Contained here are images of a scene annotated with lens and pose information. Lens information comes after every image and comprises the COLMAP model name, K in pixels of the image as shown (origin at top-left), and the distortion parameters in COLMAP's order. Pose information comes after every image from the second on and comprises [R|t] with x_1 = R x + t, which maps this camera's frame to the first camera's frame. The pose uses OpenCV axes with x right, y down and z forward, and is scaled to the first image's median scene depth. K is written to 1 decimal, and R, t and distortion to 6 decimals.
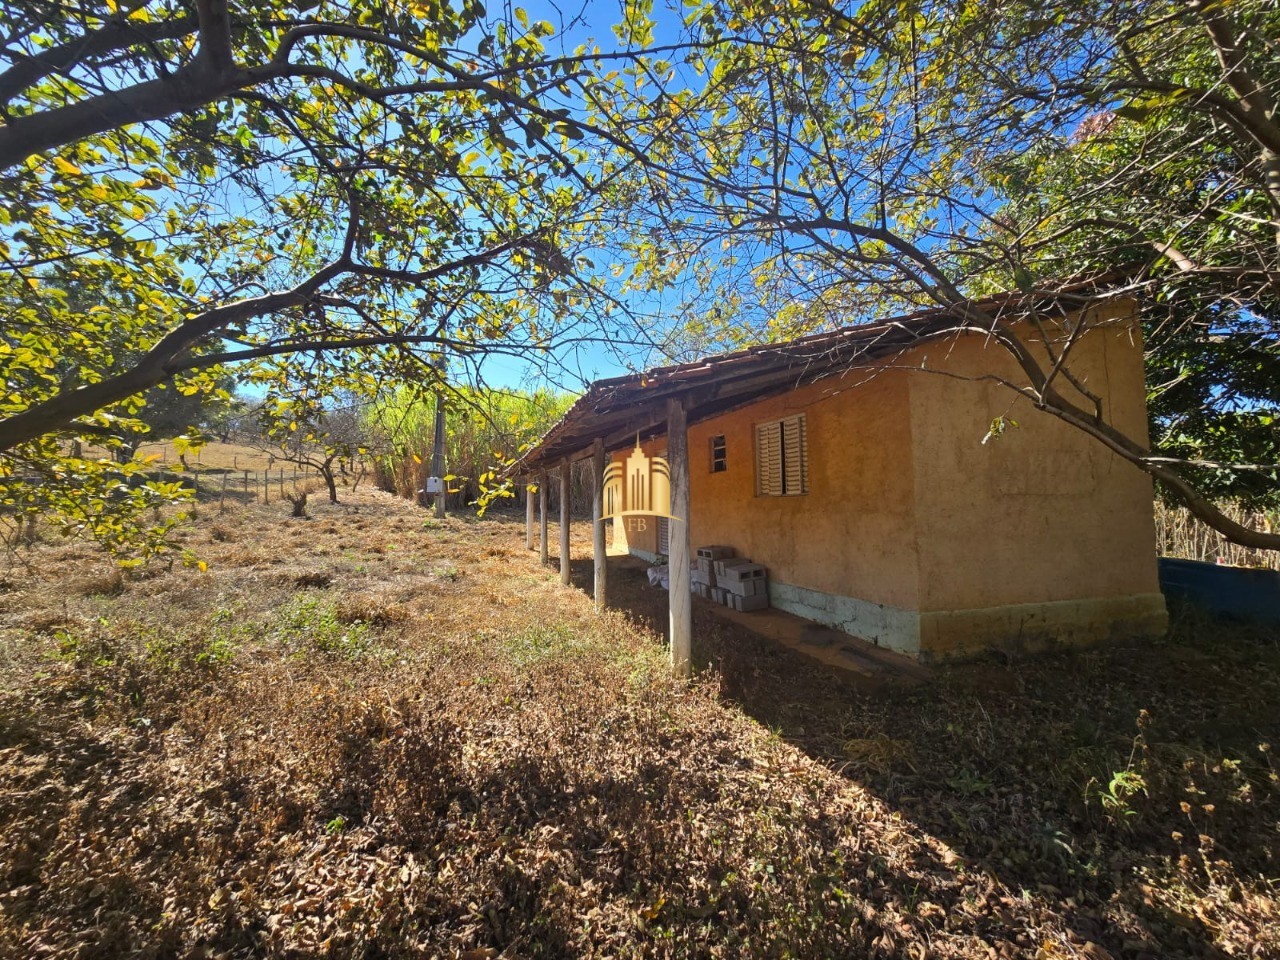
lens RADIAL K [[526.5, 0, 637.9], [0, 526.5, 477.6], [0, 0, 1]] dist [-0.010040, 0.002990]
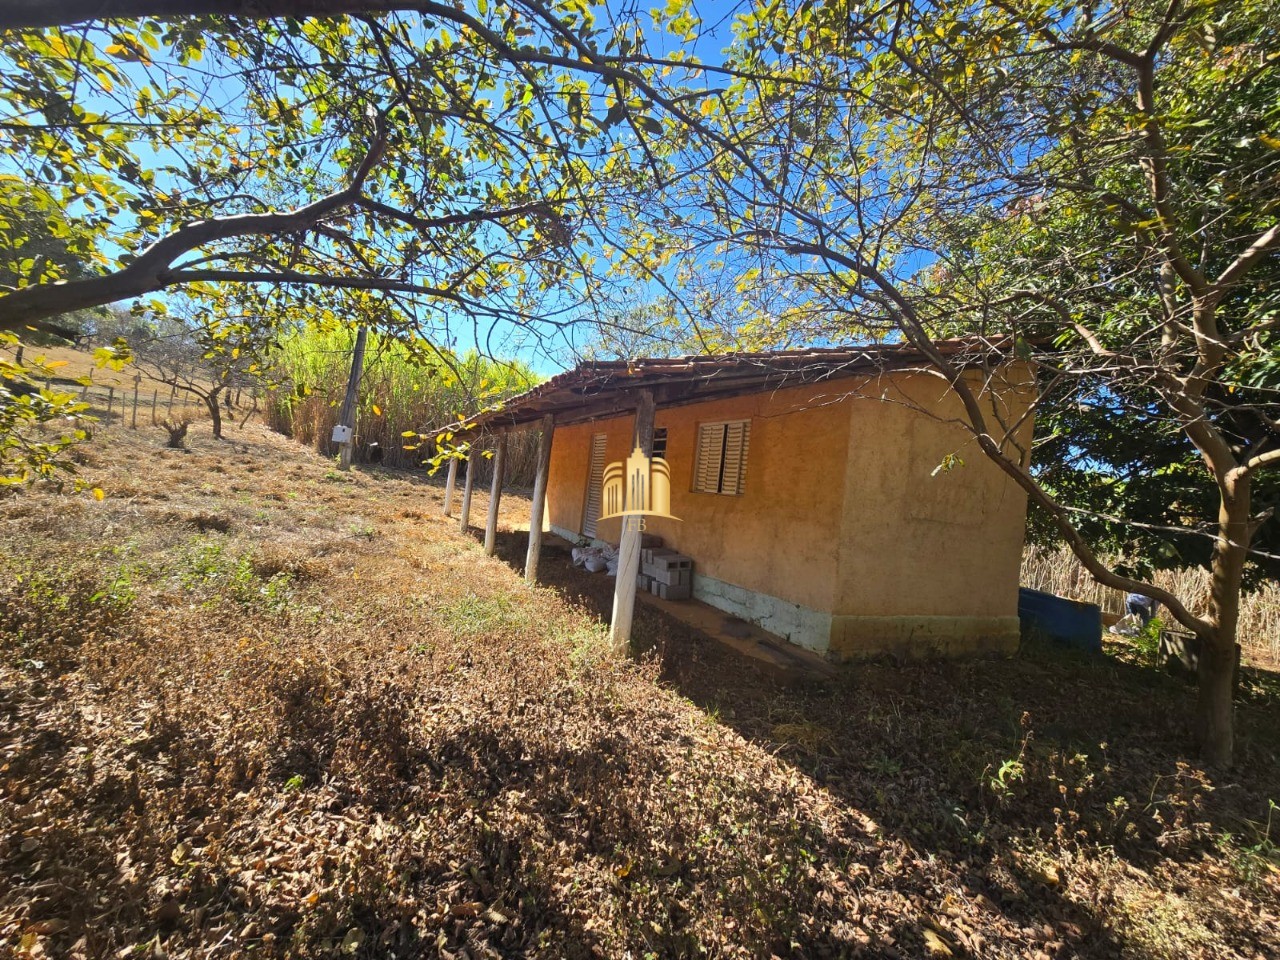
lens RADIAL K [[526.5, 0, 638.3], [0, 526.5, 478.6], [0, 0, 1]] dist [-0.010040, 0.002990]
pose [[0.977531, 0.128300, 0.167252, -0.124817], [-0.133969, 0.990718, 0.023019, 0.001396], [-0.162746, -0.044909, 0.985645, -0.016802]]
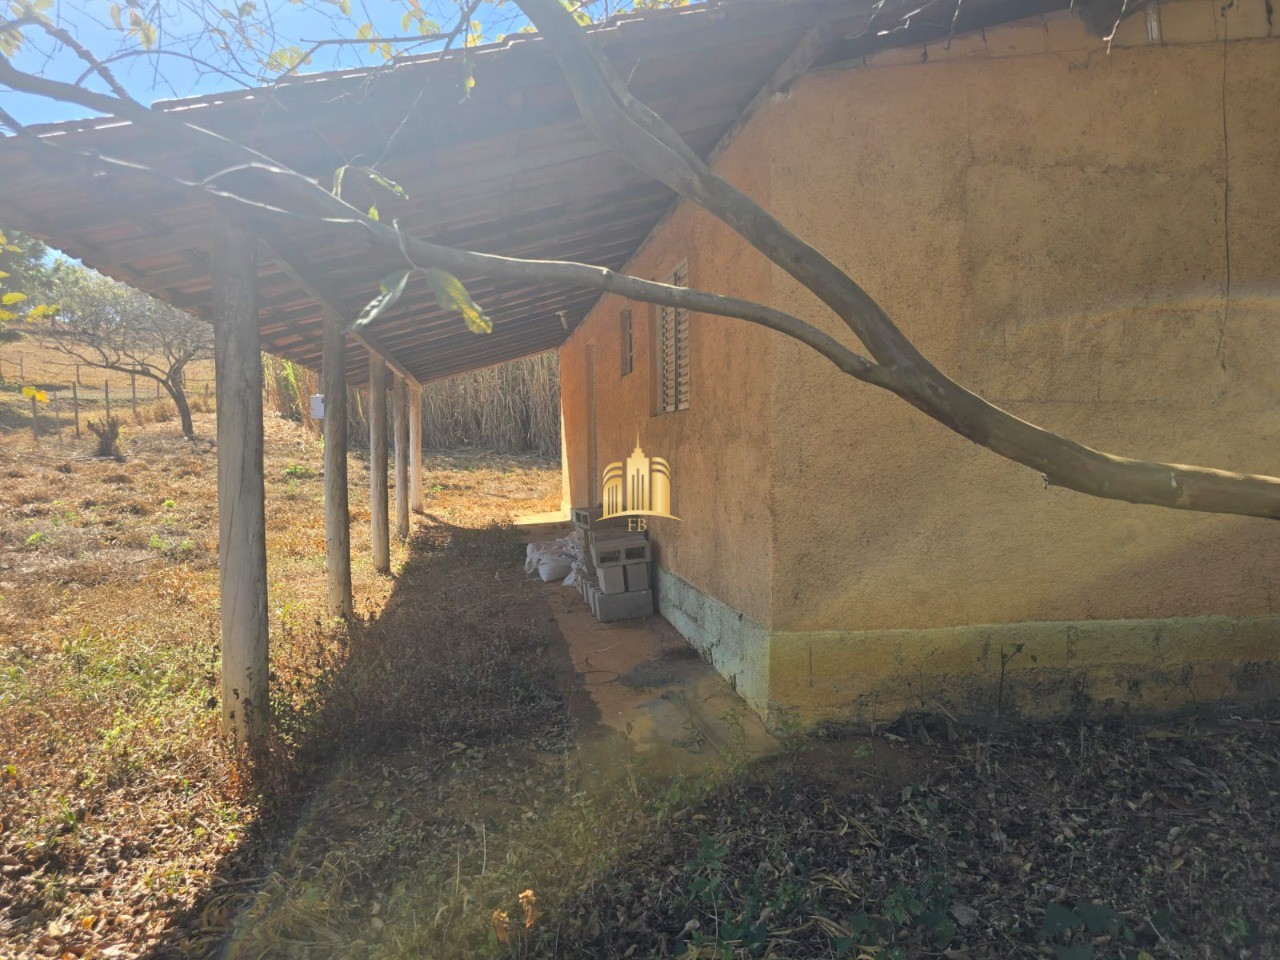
lens RADIAL K [[856.8, 0, 639.9], [0, 856.8, 481.5], [0, 0, 1]] dist [0.005087, -0.004662]
pose [[0.991262, 0.008810, -0.131611, 0.765420], [0.003671, 0.995538, 0.094291, 0.048574], [0.131855, -0.093950, 0.986807, 0.263061]]
